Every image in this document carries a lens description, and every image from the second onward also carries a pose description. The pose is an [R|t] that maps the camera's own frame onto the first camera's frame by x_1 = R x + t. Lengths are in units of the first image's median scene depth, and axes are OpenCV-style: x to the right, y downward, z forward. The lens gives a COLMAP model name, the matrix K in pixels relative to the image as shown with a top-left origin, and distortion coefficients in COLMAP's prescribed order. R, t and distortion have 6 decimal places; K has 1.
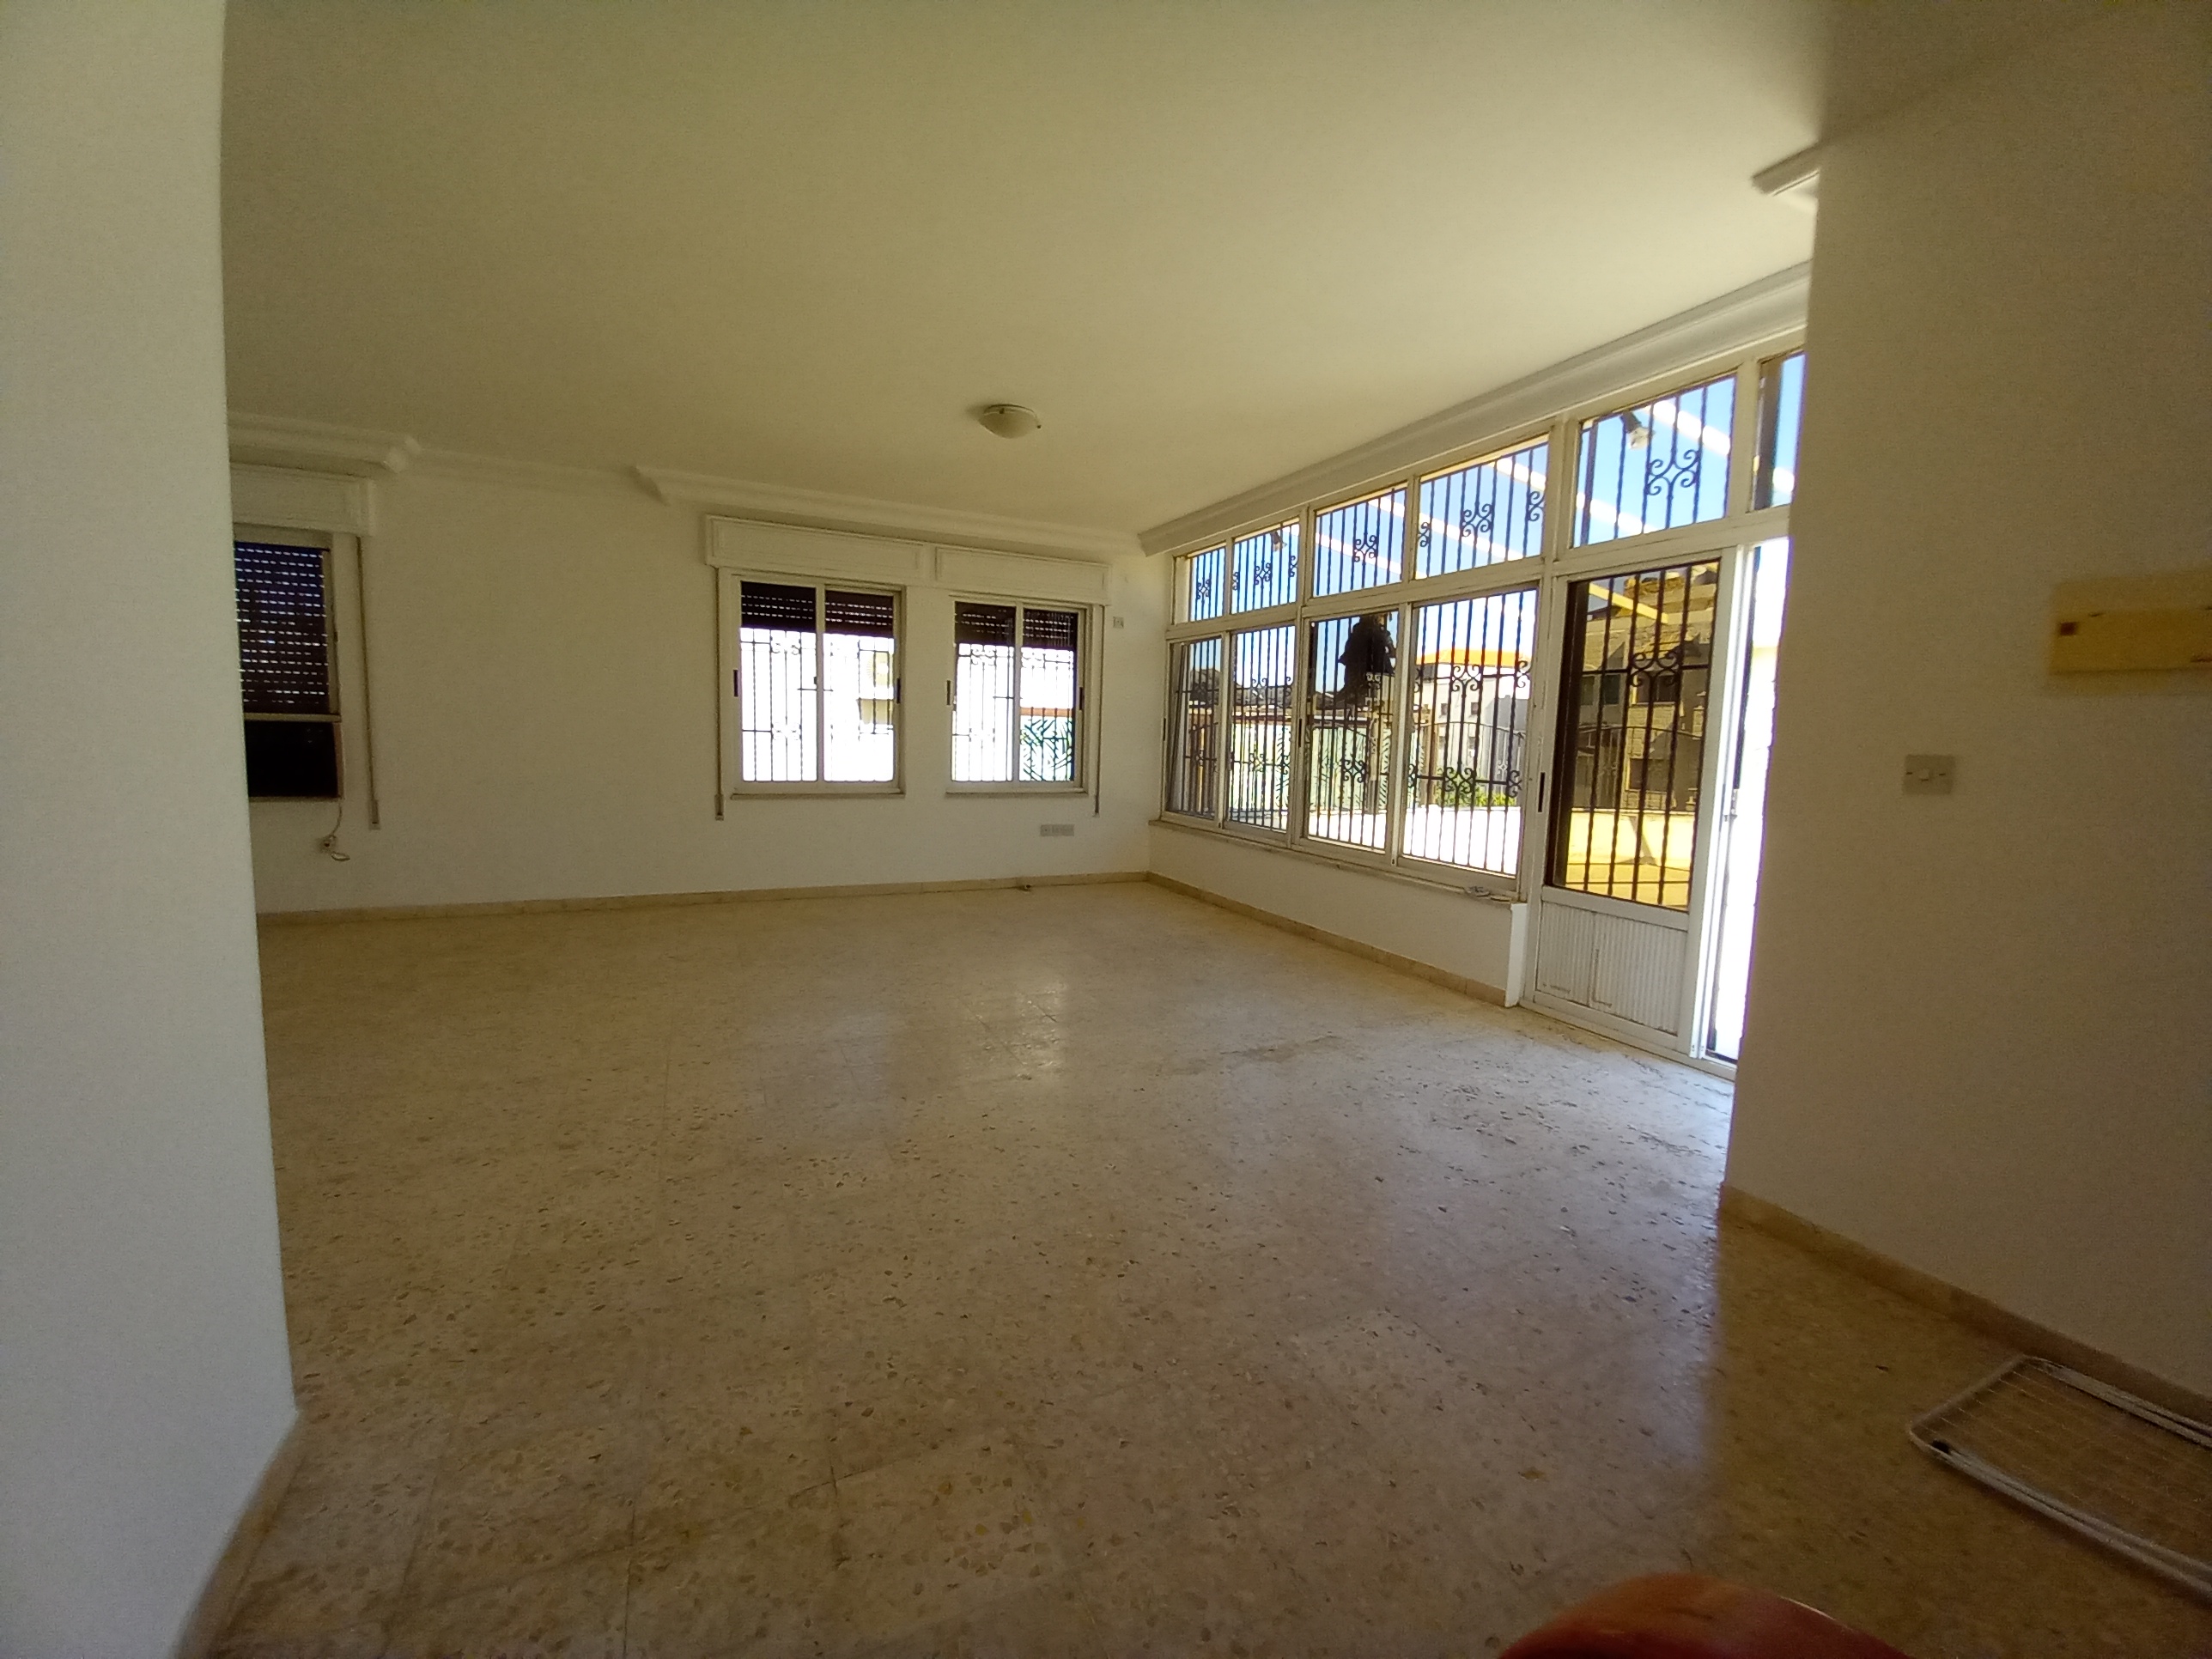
lens RADIAL K [[878.3, 0, 1109.9], [0, 878.3, 818.2], [0, 0, 1]] dist [0.016369, -0.016910]
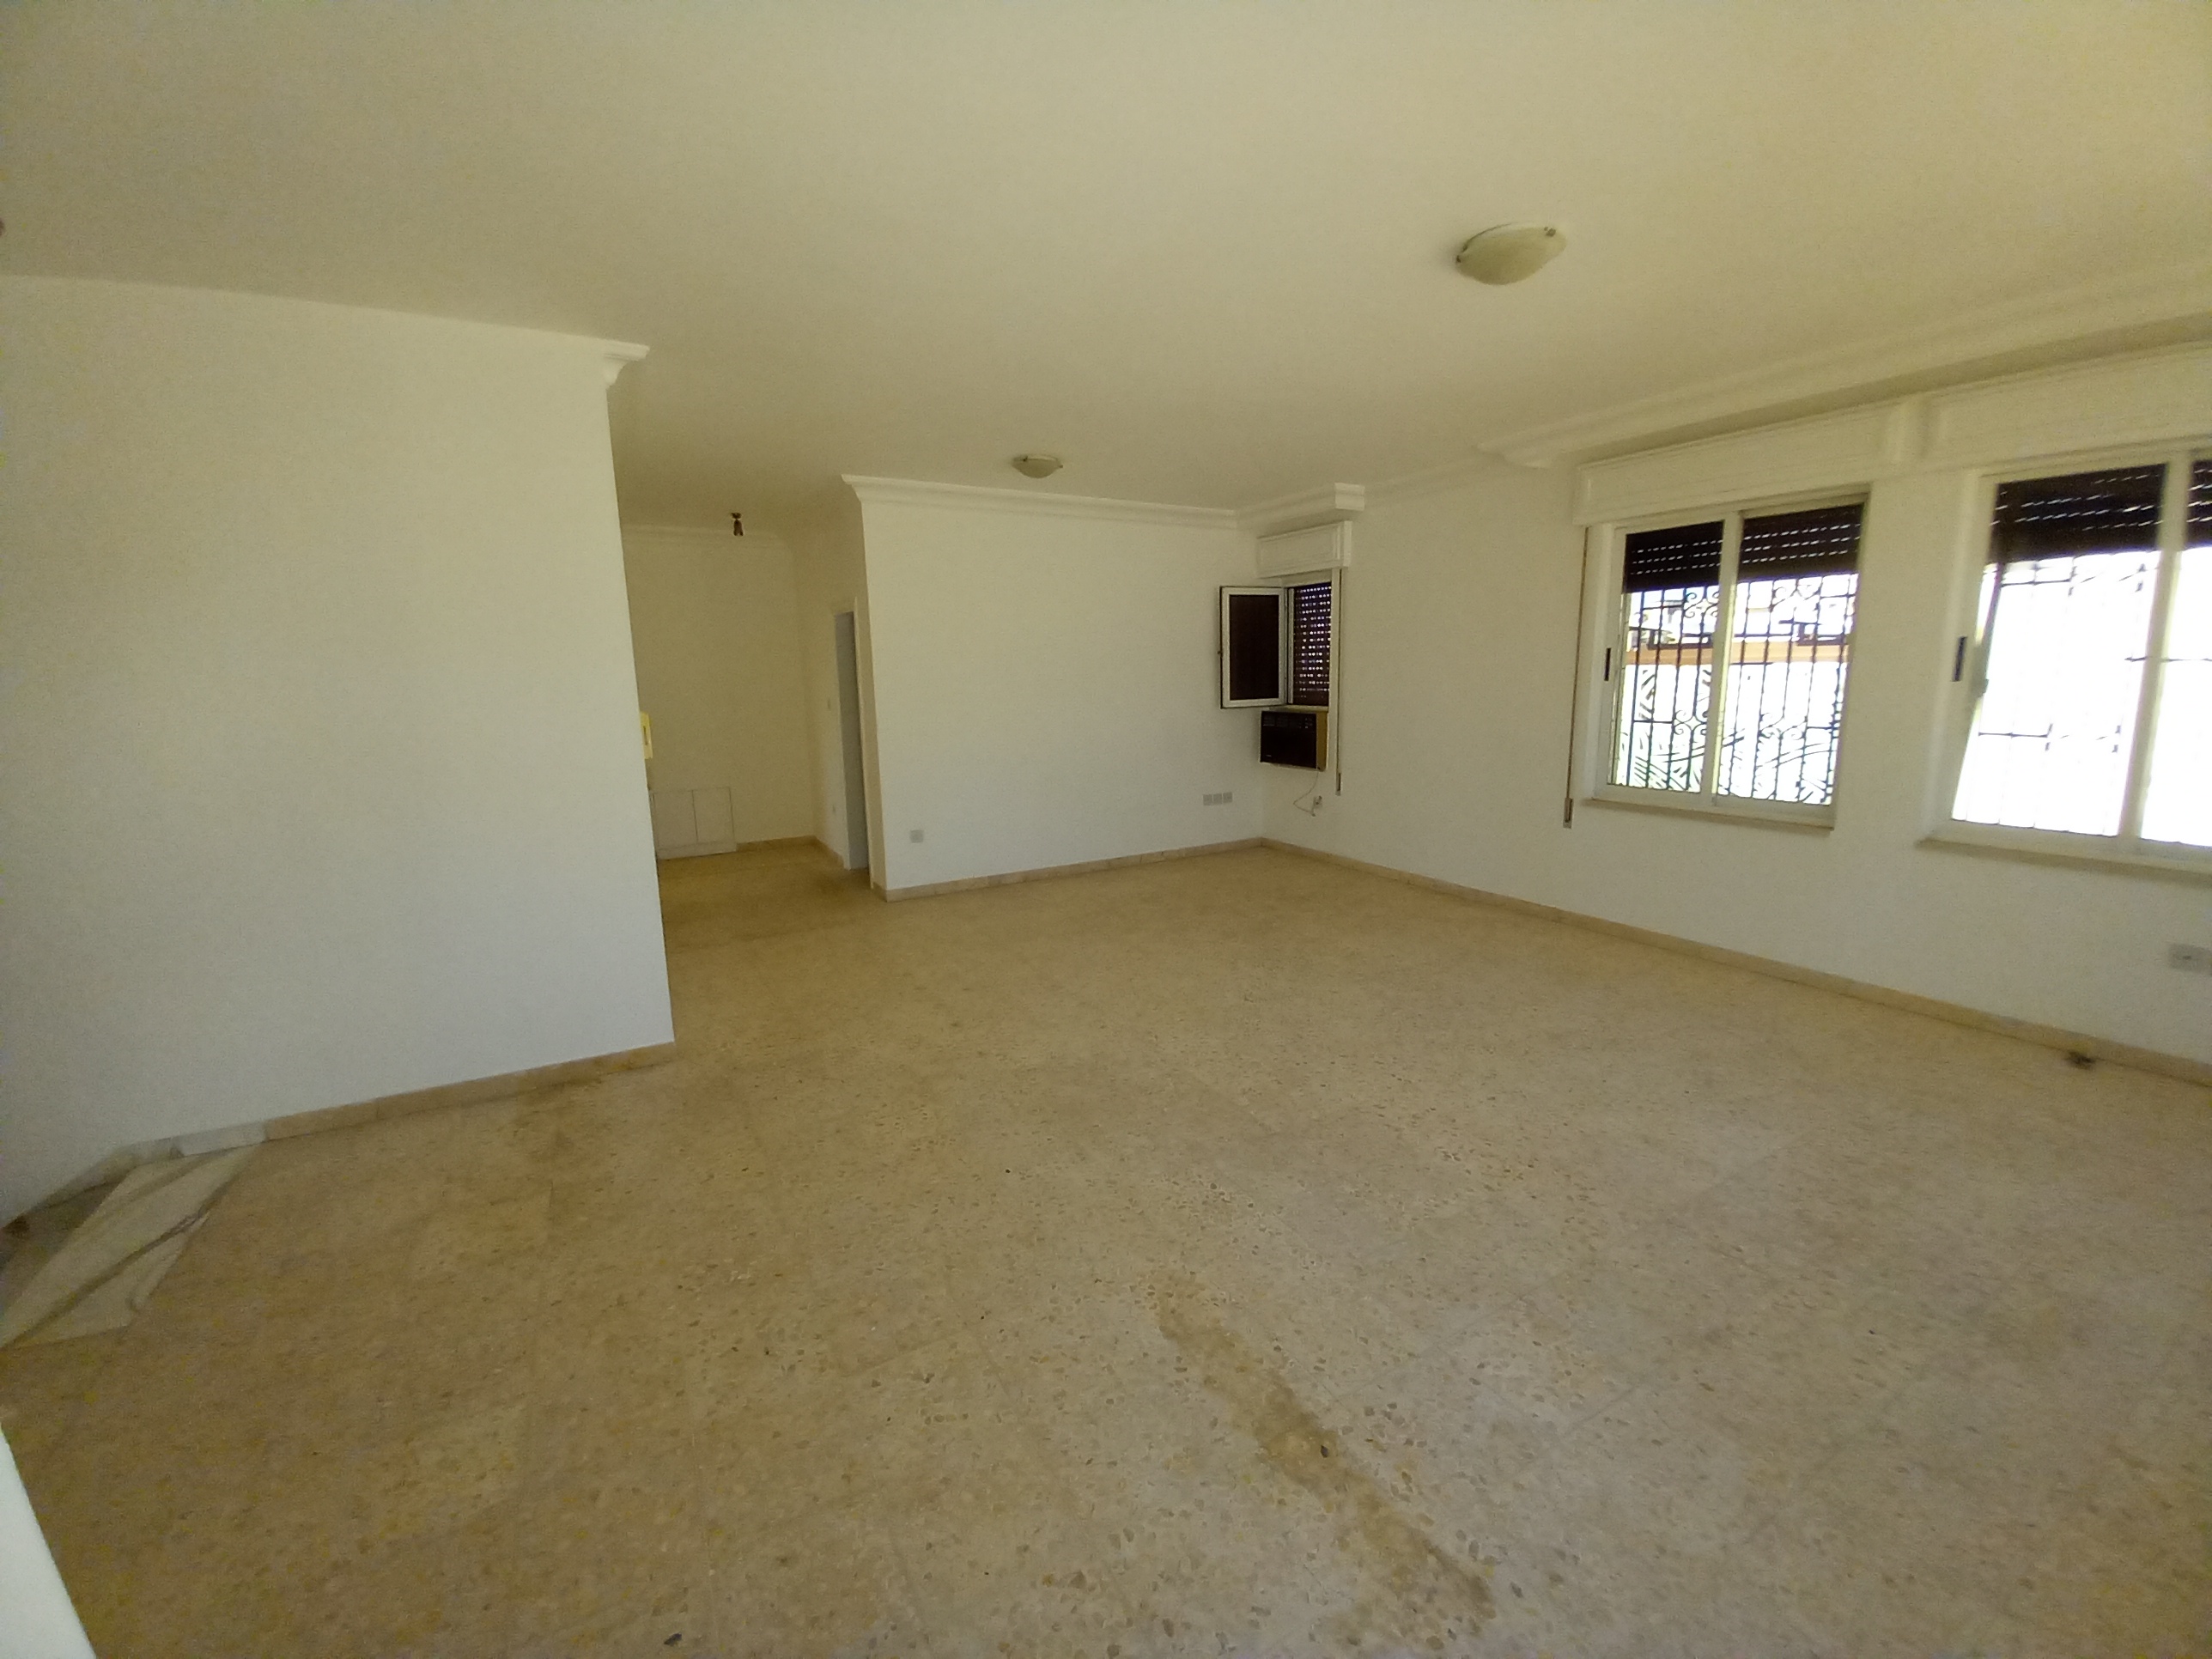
lens RADIAL K [[878.3, 0, 1109.9], [0, 878.3, 818.2], [0, 0, 1]] dist [0.016369, -0.016910]
pose [[0.068936, 0.137690, -0.988074, 0.433218], [-0.075544, 0.988306, 0.132452, -0.101610], [0.994757, 0.065513, 0.078531, 0.575919]]
